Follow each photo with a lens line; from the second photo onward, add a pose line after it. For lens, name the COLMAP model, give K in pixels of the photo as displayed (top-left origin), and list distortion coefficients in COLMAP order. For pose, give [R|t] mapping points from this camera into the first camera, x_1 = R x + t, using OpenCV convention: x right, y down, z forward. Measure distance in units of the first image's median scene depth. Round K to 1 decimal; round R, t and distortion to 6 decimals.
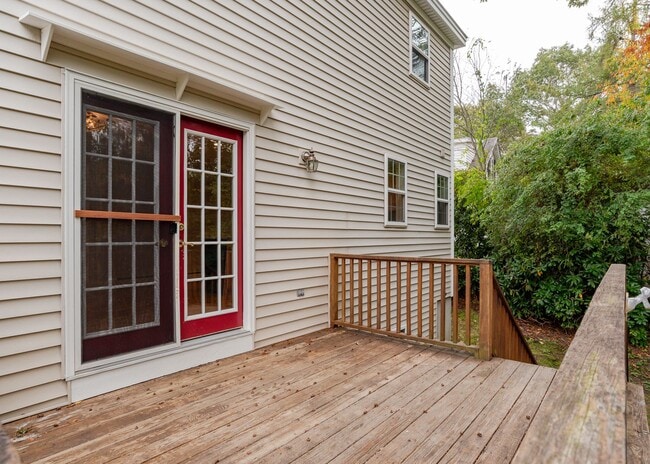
lens RADIAL K [[366.9, 0, 337.8], [0, 366.9, 233.4], [0, 0, 1]] dist [-0.031319, 0.000811]
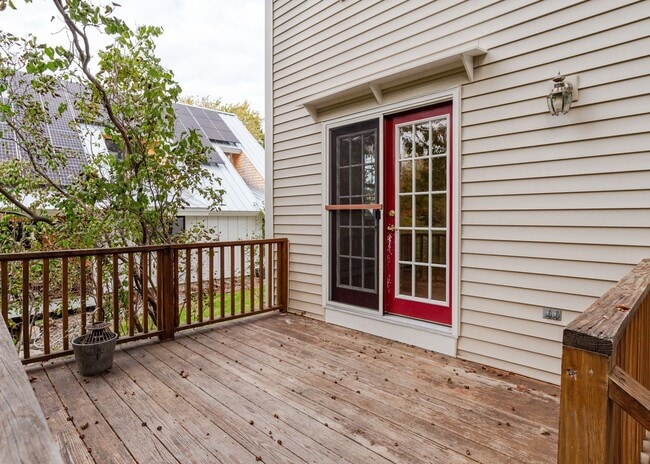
lens RADIAL K [[364.4, 0, 324.9], [0, 364.4, 222.3], [0, 0, 1]] dist [-0.031605, -0.000322]
pose [[-0.099815, 0.013117, -0.994920, 0.714231], [0.010220, 0.999874, 0.012157, -0.006177], [0.994954, -0.008955, -0.099937, 0.902006]]
